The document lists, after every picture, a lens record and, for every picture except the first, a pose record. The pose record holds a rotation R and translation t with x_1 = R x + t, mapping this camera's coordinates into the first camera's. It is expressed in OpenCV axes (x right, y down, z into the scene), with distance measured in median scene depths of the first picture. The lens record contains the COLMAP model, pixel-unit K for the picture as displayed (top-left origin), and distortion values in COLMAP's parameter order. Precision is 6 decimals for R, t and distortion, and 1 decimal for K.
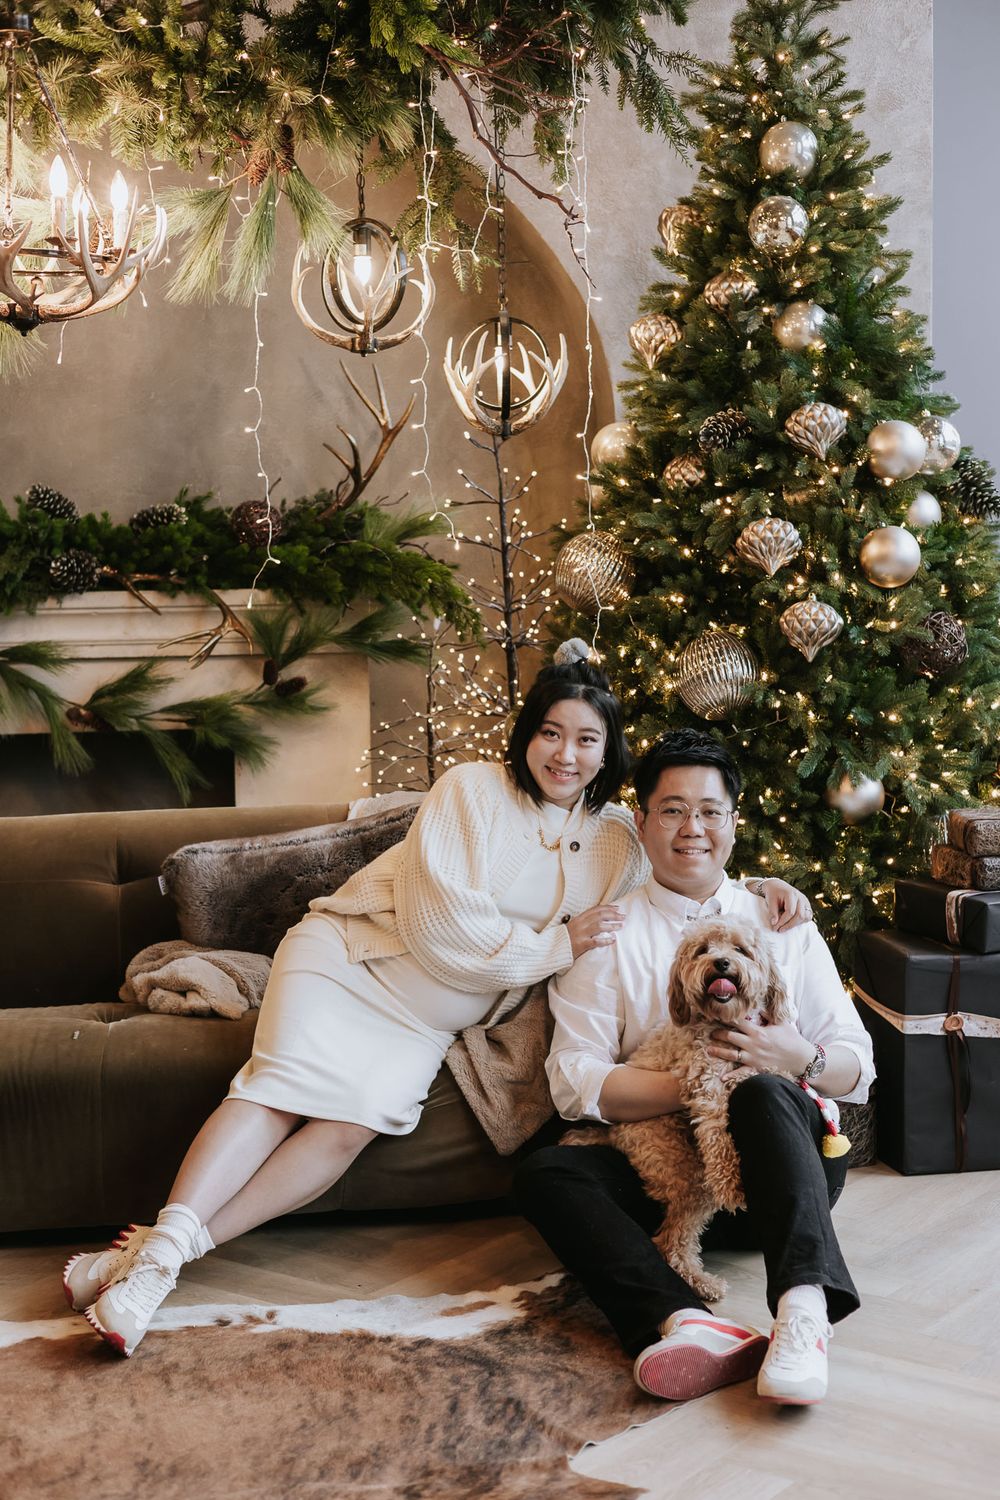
lens RADIAL K [[2106.9, 0, 471.0], [0, 2106.9, 755.2], [0, 0, 1]] dist [-0.007432, 0.049439]
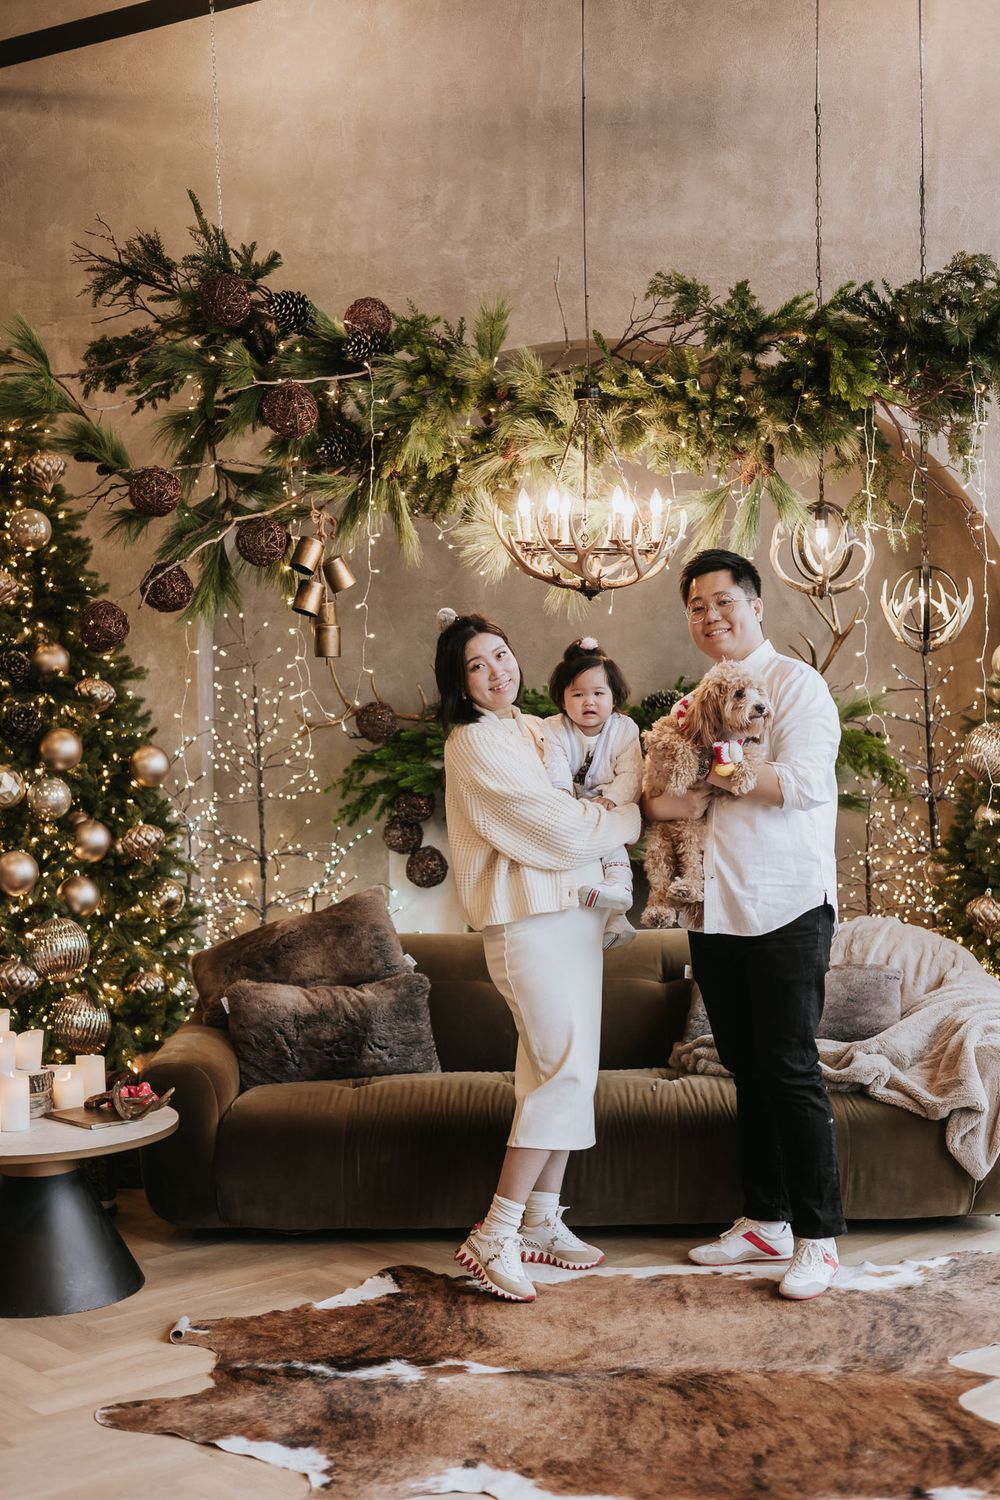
lens RADIAL K [[2023.4, 0, 518.6], [0, 2023.4, 754.1], [0, 0, 1]] dist [-0.008193, 0.010913]
pose [[0.981174, 0.011173, -0.192800, 0.010855], [-0.020701, 0.998658, -0.047474, -0.019192], [0.192011, 0.050571, 0.980089, -0.326186]]
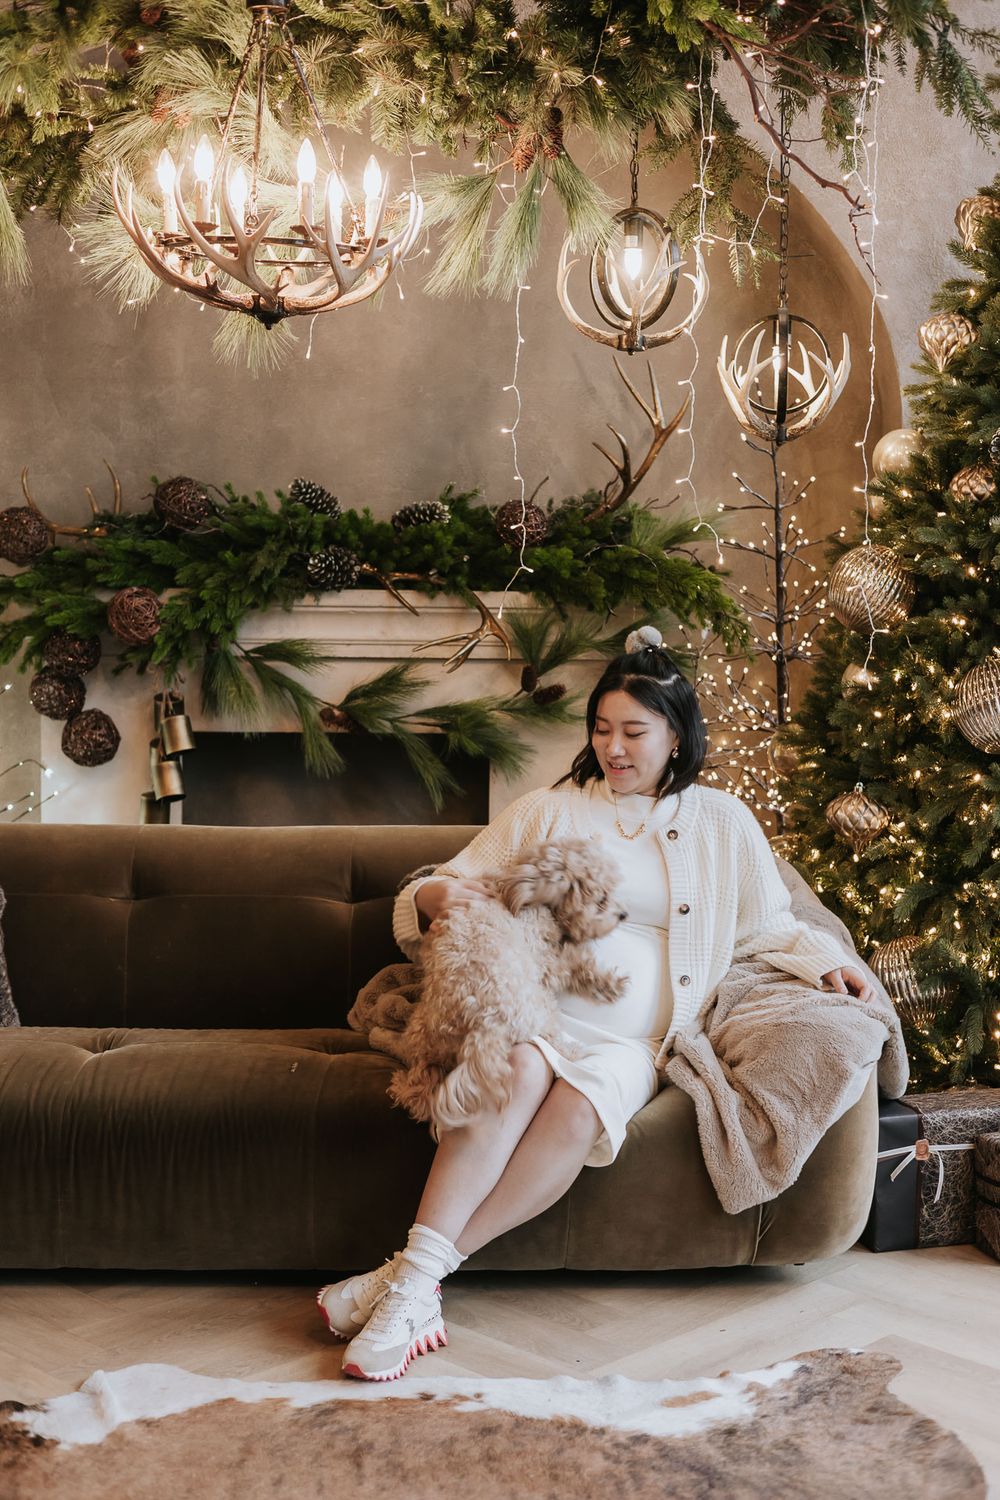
lens RADIAL K [[2048.5, 0, 504.1], [0, 2048.5, 747.4], [0, 0, 1]] dist [0.001690, 0.018424]
pose [[0.991742, 0.039029, -0.122163, 0.011271], [-0.038131, 0.999226, 0.009676, -0.019492], [0.122446, -0.004938, 0.992463, 0.078319]]
